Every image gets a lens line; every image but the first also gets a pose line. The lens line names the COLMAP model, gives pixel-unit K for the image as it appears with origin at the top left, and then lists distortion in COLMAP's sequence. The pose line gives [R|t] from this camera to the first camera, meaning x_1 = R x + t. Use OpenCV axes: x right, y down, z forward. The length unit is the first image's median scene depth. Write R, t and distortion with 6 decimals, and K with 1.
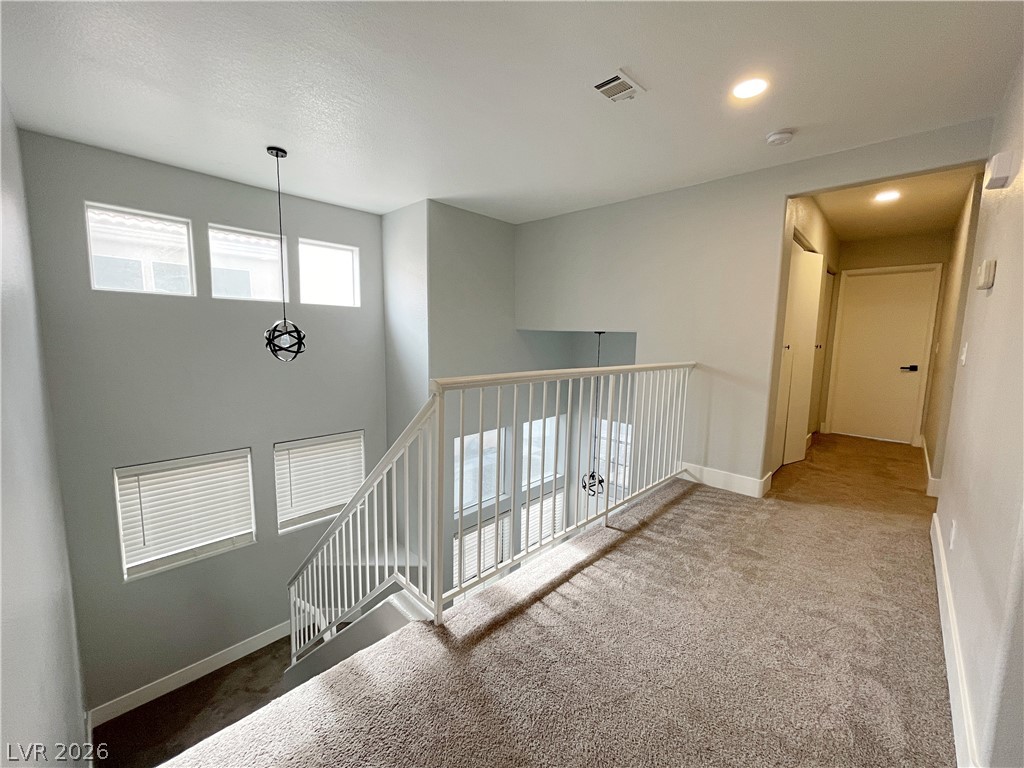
lens RADIAL K [[410.5, 0, 516.1], [0, 410.5, 380.6], [0, 0, 1]] dist [-0.000989, 0.000352]
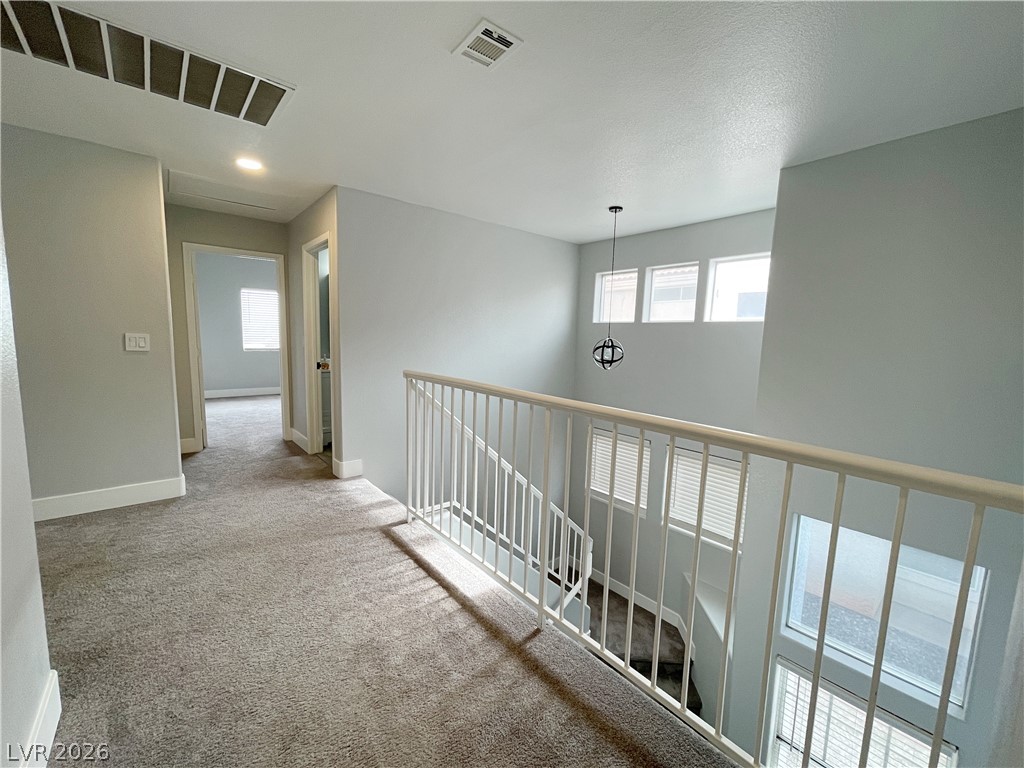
lens RADIAL K [[410.5, 0, 515.4], [0, 410.5, 385.8], [0, 0, 1]] dist [-0.000989, 0.000352]
pose [[-0.095879, 0.093918, -0.990952, 0.749239], [-0.145197, 0.983571, 0.107267, -0.092525], [0.984746, 0.154167, -0.080667, 0.836544]]
